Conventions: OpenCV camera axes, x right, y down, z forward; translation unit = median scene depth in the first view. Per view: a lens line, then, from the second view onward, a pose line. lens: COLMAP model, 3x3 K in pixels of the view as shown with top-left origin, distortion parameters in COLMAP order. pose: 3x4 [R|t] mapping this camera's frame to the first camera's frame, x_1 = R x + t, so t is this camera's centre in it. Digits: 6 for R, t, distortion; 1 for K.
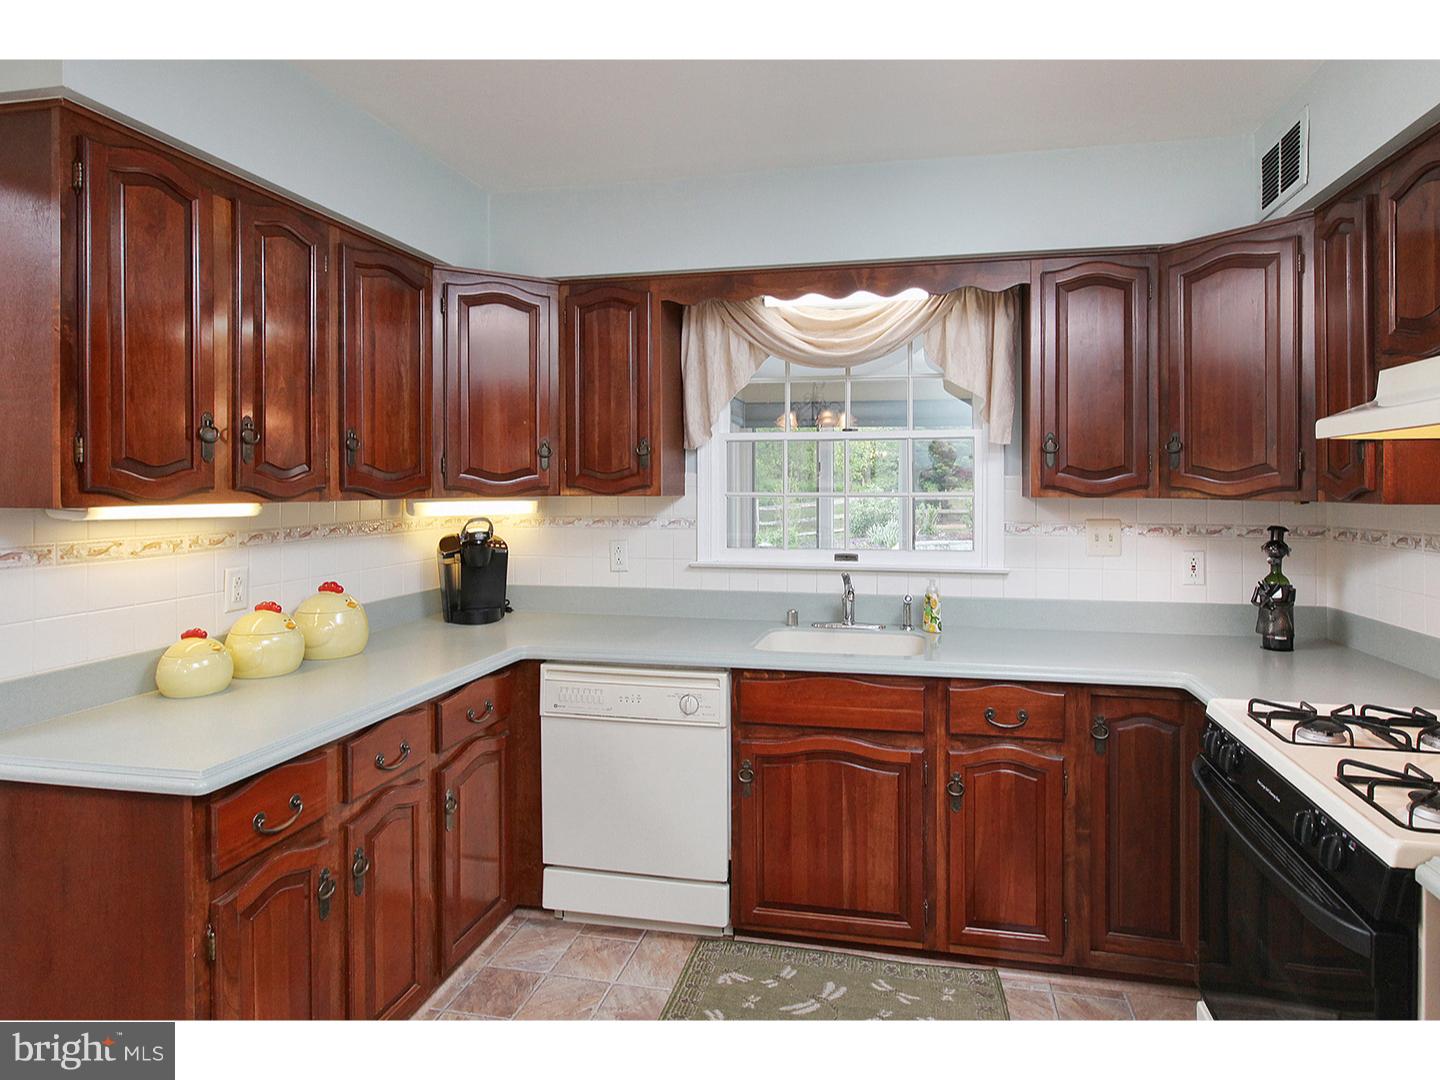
lens RADIAL K [[797.2, 0, 785.5], [0, 797.2, 477.8], [0, 0, 1]] dist [-0.005010, 0.002595]
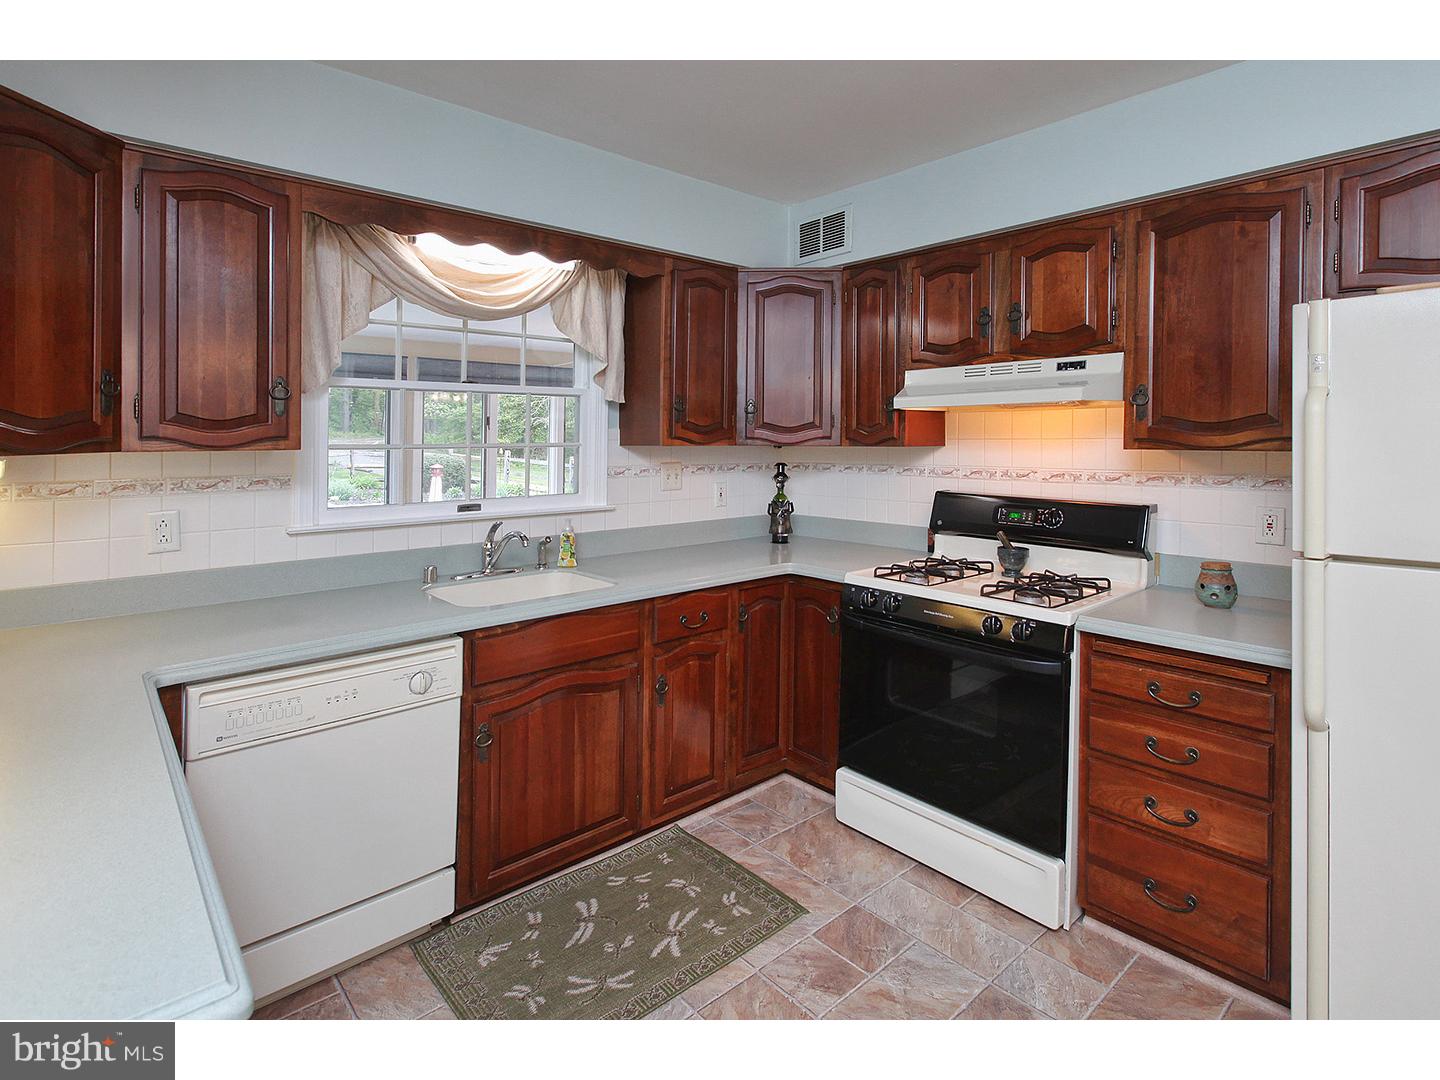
lens RADIAL K [[696.9, 0, 669.0], [0, 696.9, 436.4], [0, 0, 1]] dist [0.002177, 0.000127]
pose [[0.641910, 0.000117, 0.766780, -0.540074], [-0.005862, 0.999972, 0.004755, 0.004014], [-0.766758, -0.007547, 0.641892, 0.288871]]
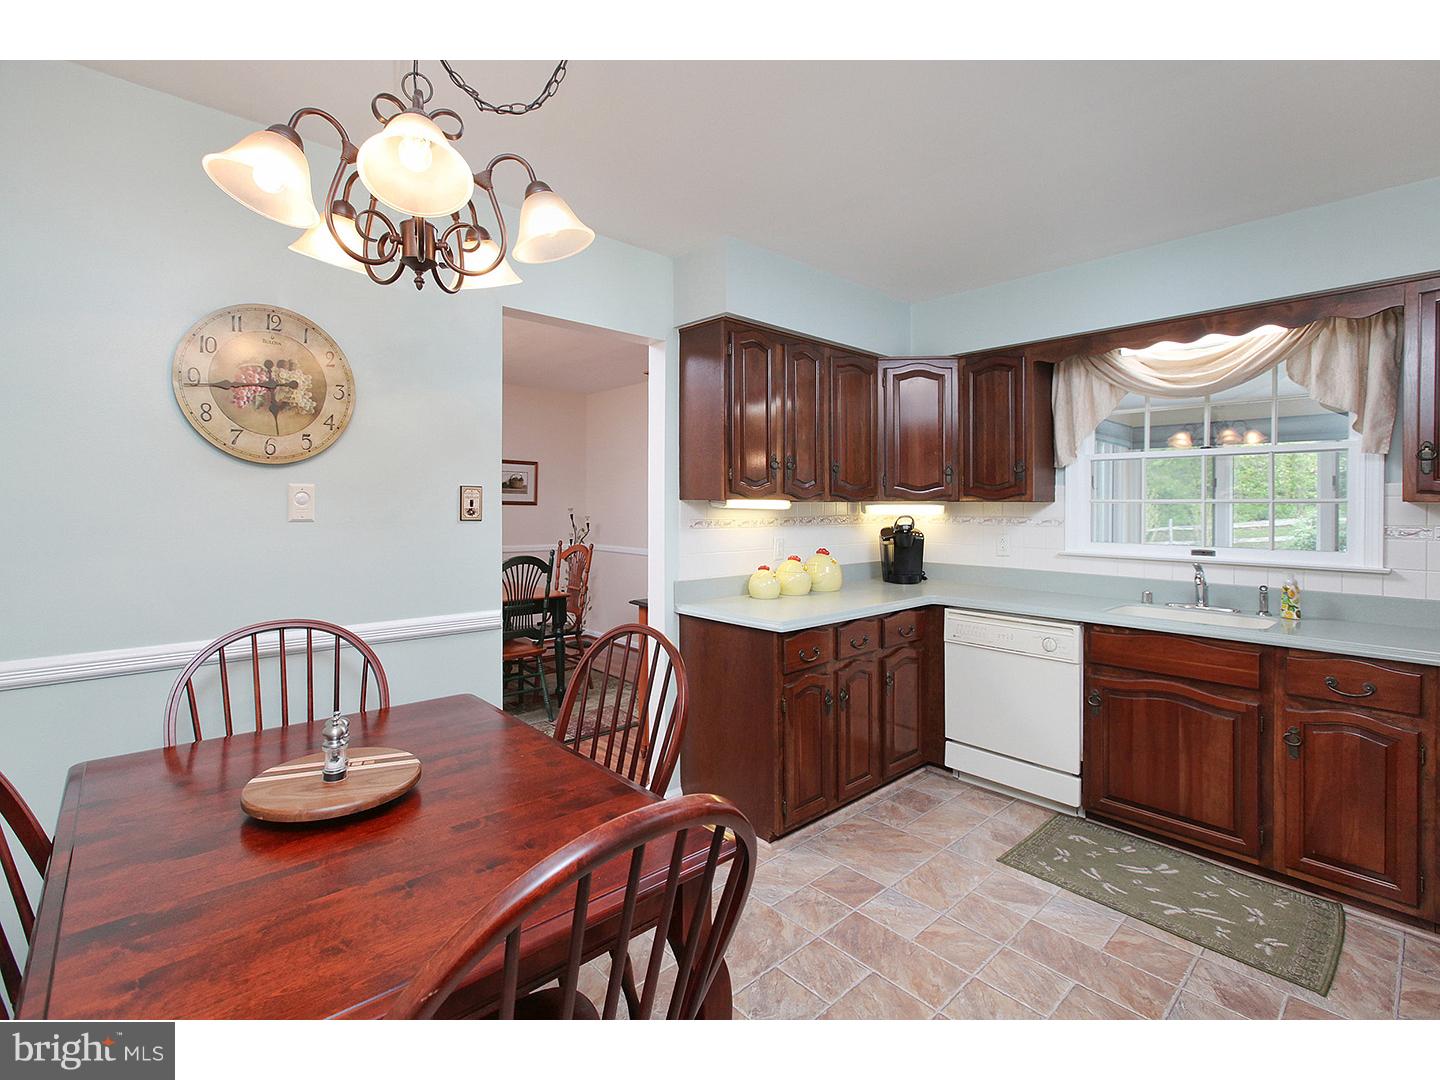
lens RADIAL K [[647.4, 0, 700.3], [0, 647.4, 505.5], [0, 0, 1]] dist [0.000875, 0.001916]
pose [[0.785420, 0.007493, -0.618918, 0.104700], [-0.000926, 0.999940, 0.010931, 0.022150], [0.618963, -0.008012, 0.785379, -0.302463]]
